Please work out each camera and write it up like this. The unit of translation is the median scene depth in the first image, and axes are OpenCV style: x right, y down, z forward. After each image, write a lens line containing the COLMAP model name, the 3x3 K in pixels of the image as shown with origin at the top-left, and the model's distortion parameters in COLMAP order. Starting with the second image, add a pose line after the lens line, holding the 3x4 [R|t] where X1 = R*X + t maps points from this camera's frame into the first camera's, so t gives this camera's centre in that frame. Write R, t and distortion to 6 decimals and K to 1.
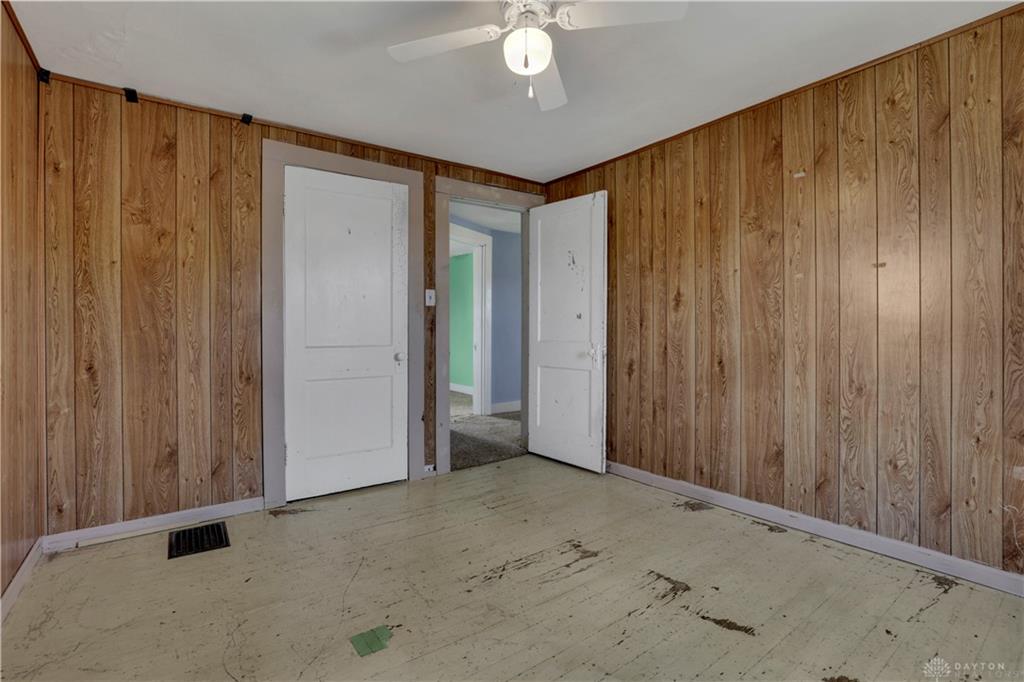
lens RADIAL K [[467.0, 0, 510.3], [0, 467.0, 336.8], [0, 0, 1]] dist [-0.012593, -0.000160]
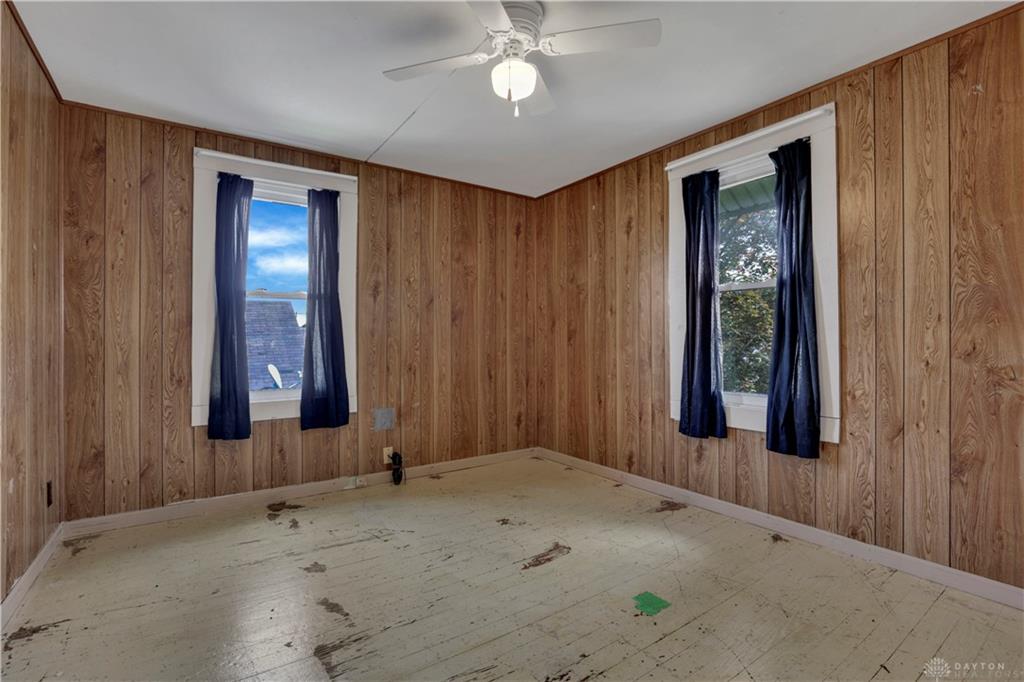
lens RADIAL K [[467.0, 0, 510.3], [0, 467.0, 336.8], [0, 0, 1]] dist [-0.012593, -0.000160]
pose [[-0.999612, 0.015206, 0.023350, 0.009838], [0.015290, 0.999877, 0.003409, -0.015723], [-0.023295, 0.003764, -0.999722, 1.338280]]
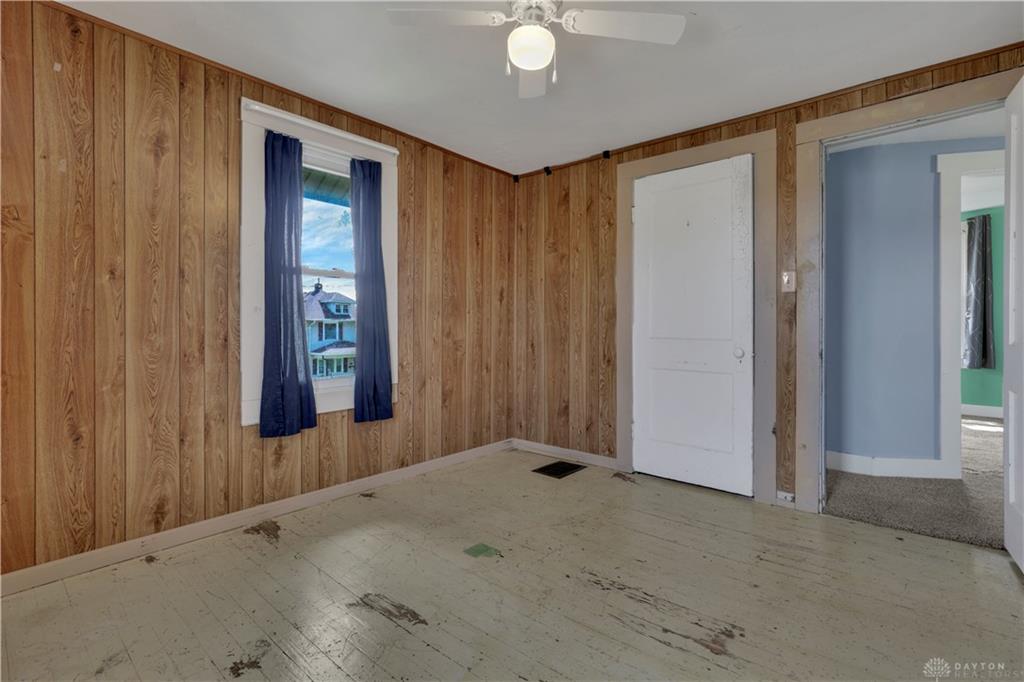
lens RADIAL K [[486.1, 0, 511.9], [0, 486.1, 330.4], [0, 0, 1]] dist [-0.017705, 0.000375]
pose [[0.237333, 0.016882, -0.971282, 0.673899], [-0.014680, 0.999797, 0.013791, -0.007399], [0.971317, 0.010986, 0.237533, 0.457784]]
